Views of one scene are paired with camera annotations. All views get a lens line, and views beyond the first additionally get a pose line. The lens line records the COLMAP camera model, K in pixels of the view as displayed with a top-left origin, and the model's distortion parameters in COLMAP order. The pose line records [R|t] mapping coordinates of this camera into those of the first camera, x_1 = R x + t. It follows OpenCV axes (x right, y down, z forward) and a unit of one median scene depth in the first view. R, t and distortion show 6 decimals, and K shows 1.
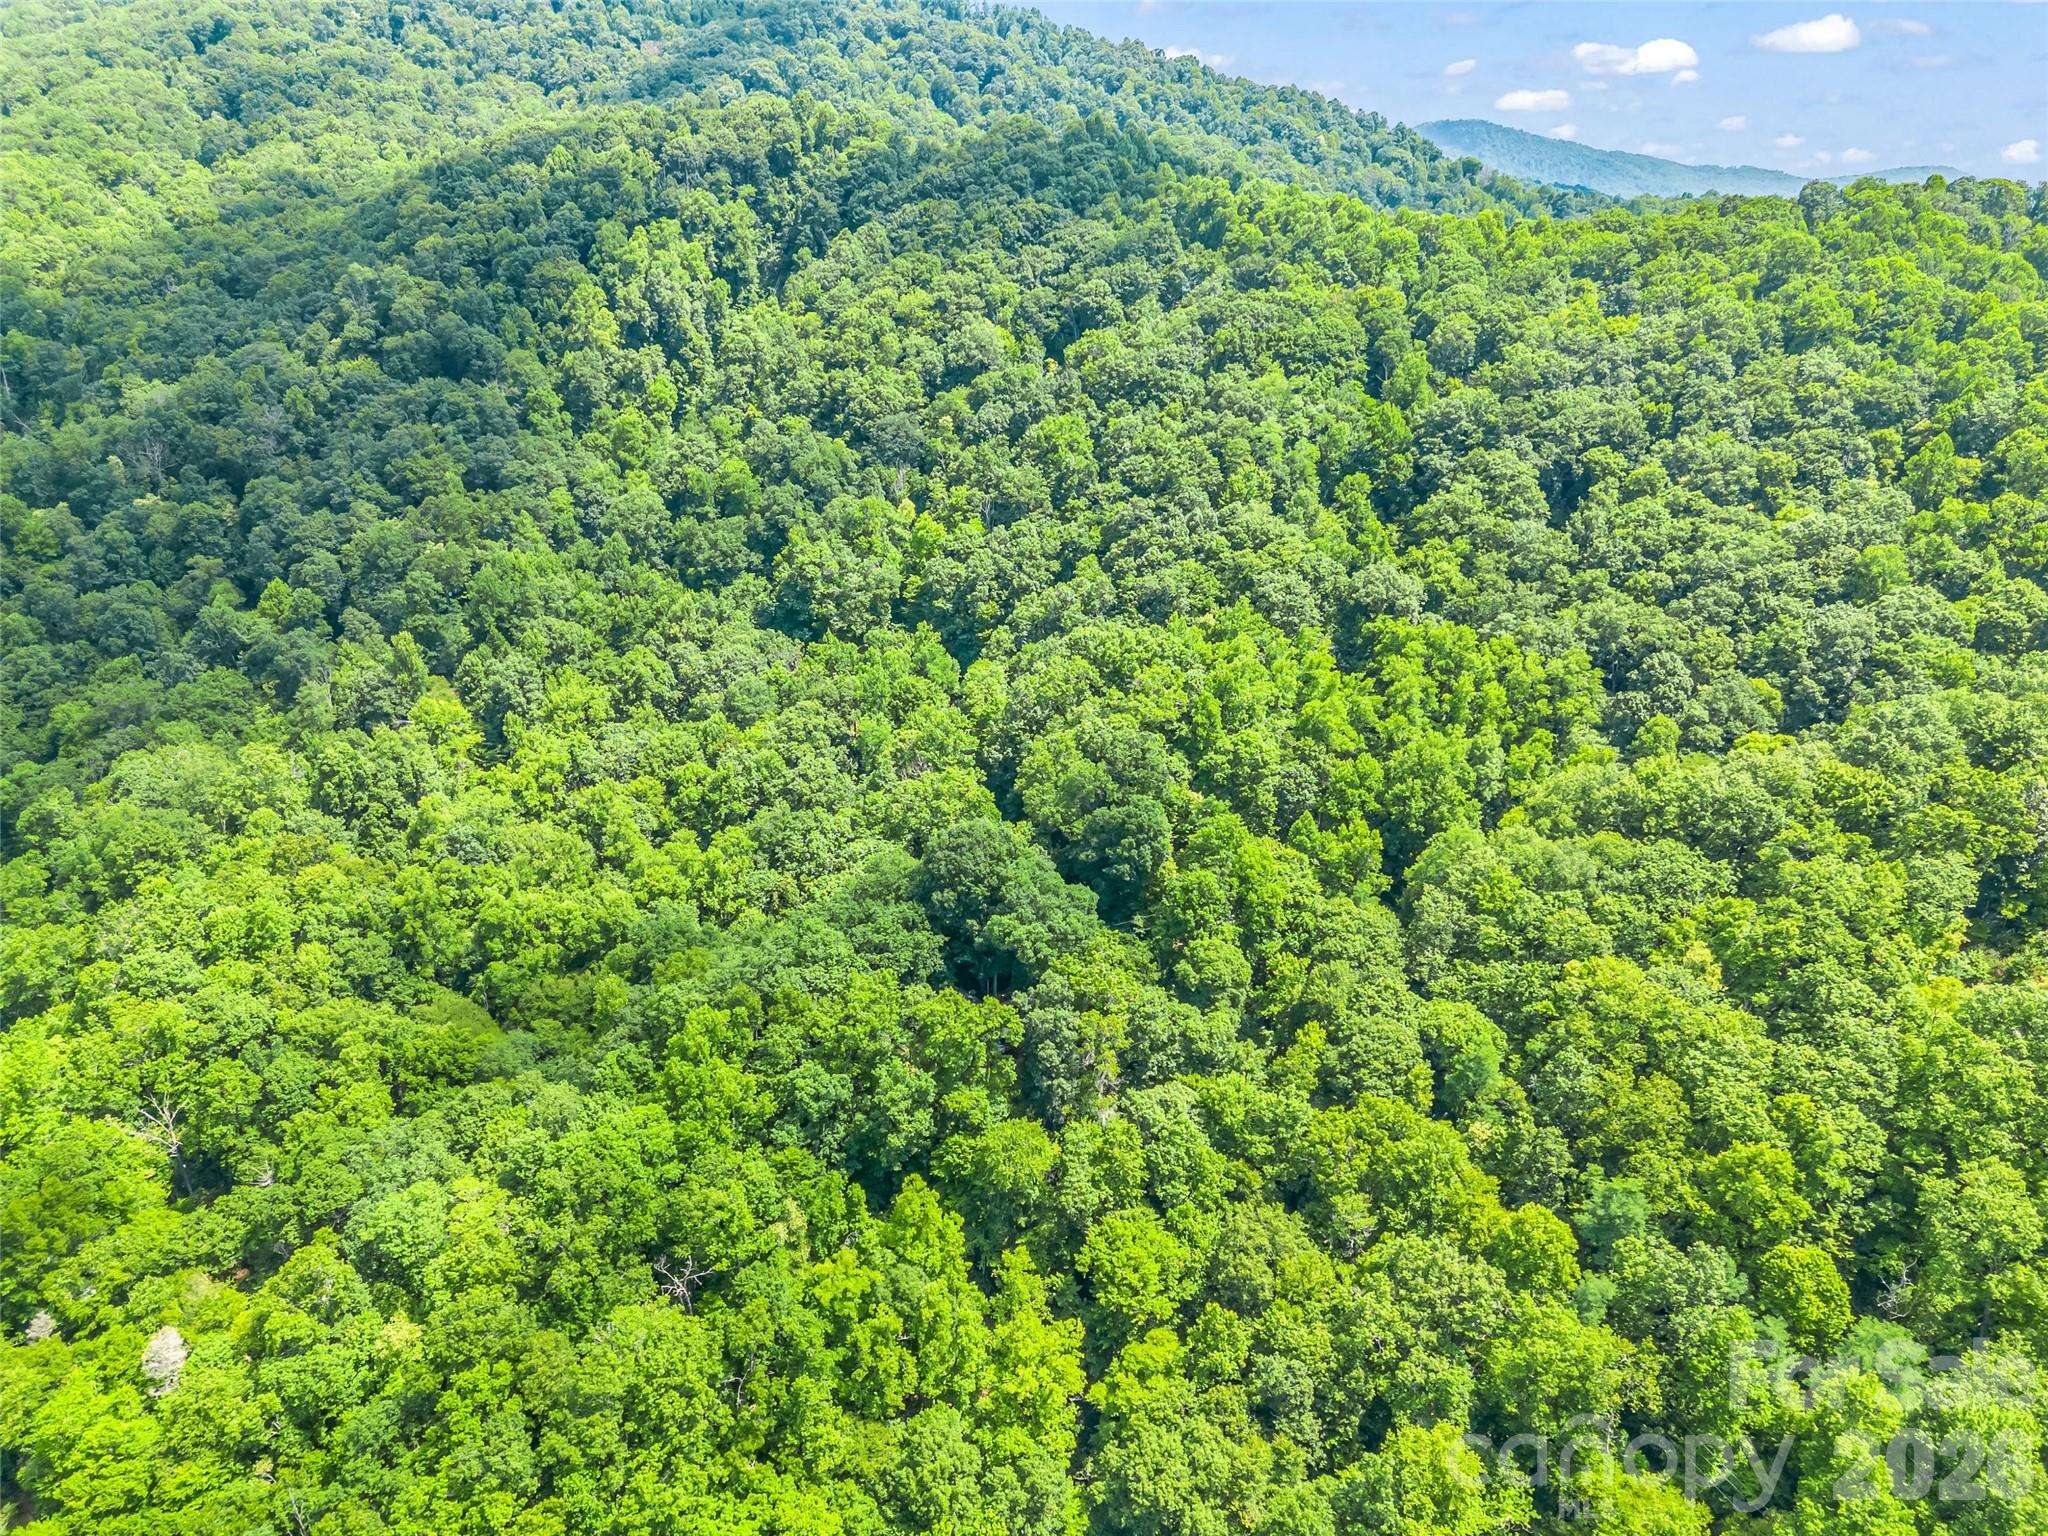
lens RADIAL K [[1499.6, 0, 1018.1], [0, 1499.6, 772.0], [0, 0, 1]] dist [0.058833, -0.047401]
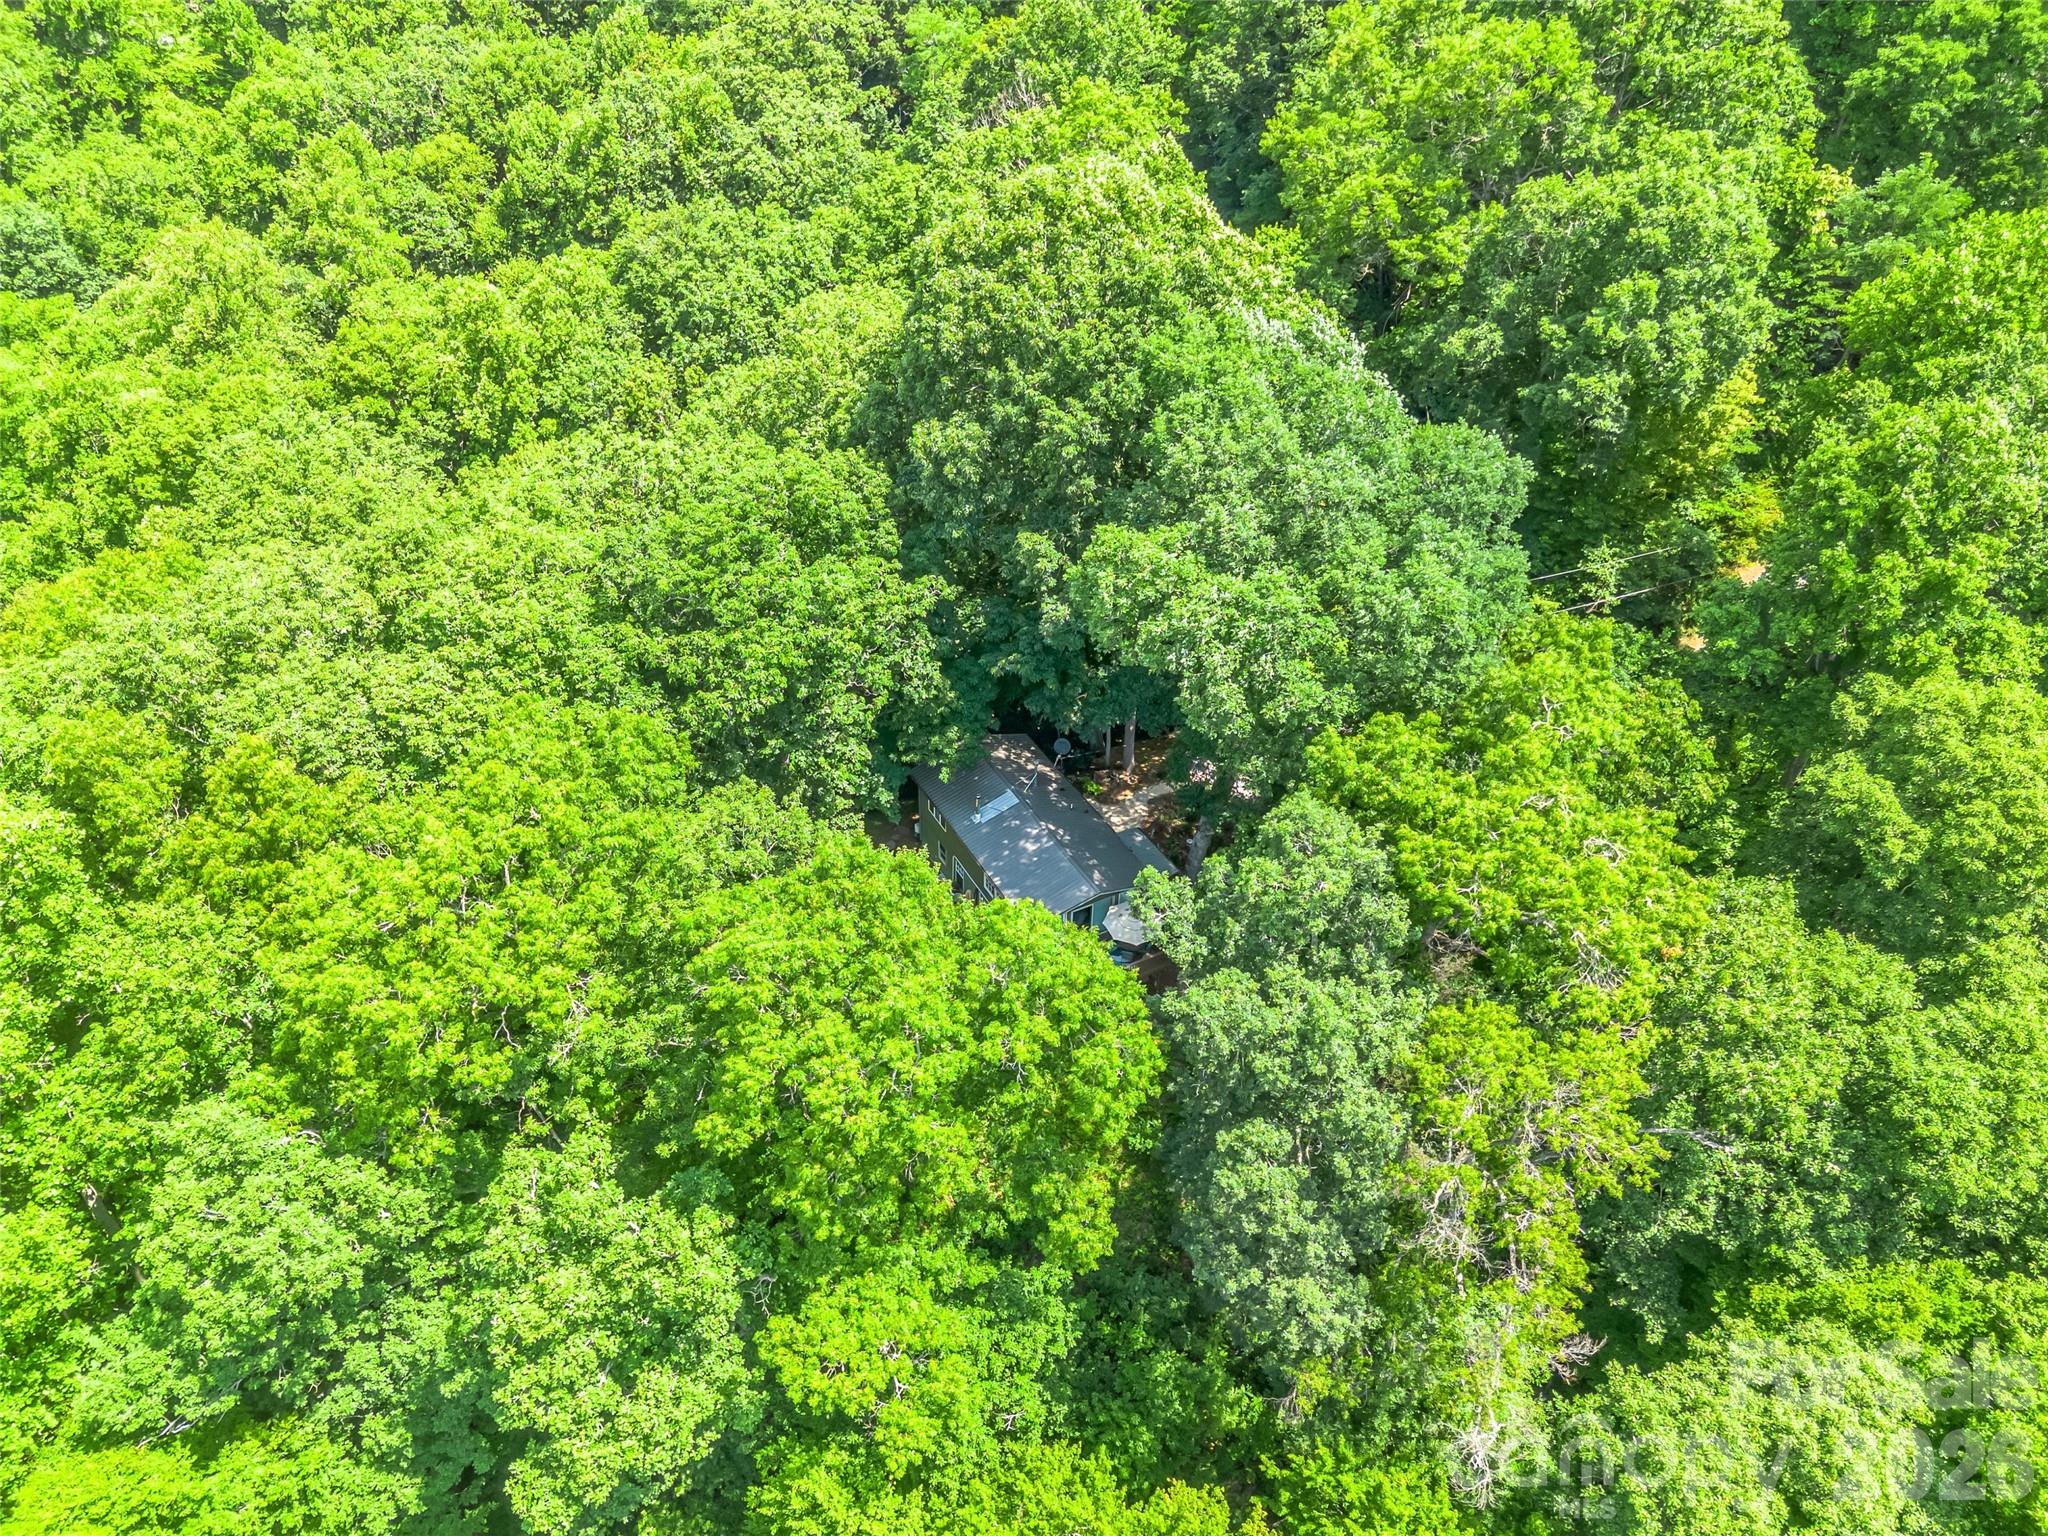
lens RADIAL K [[1499.6, 0, 1015.2], [0, 1499.6, 766.5], [0, 0, 1]] dist [0.058833, -0.047401]
pose [[0.983144, 0.102463, -0.151422, 0.008741], [-0.056679, 0.958211, 0.280391, 0.050195], [0.173824, -0.267082, 0.947867, 0.580019]]
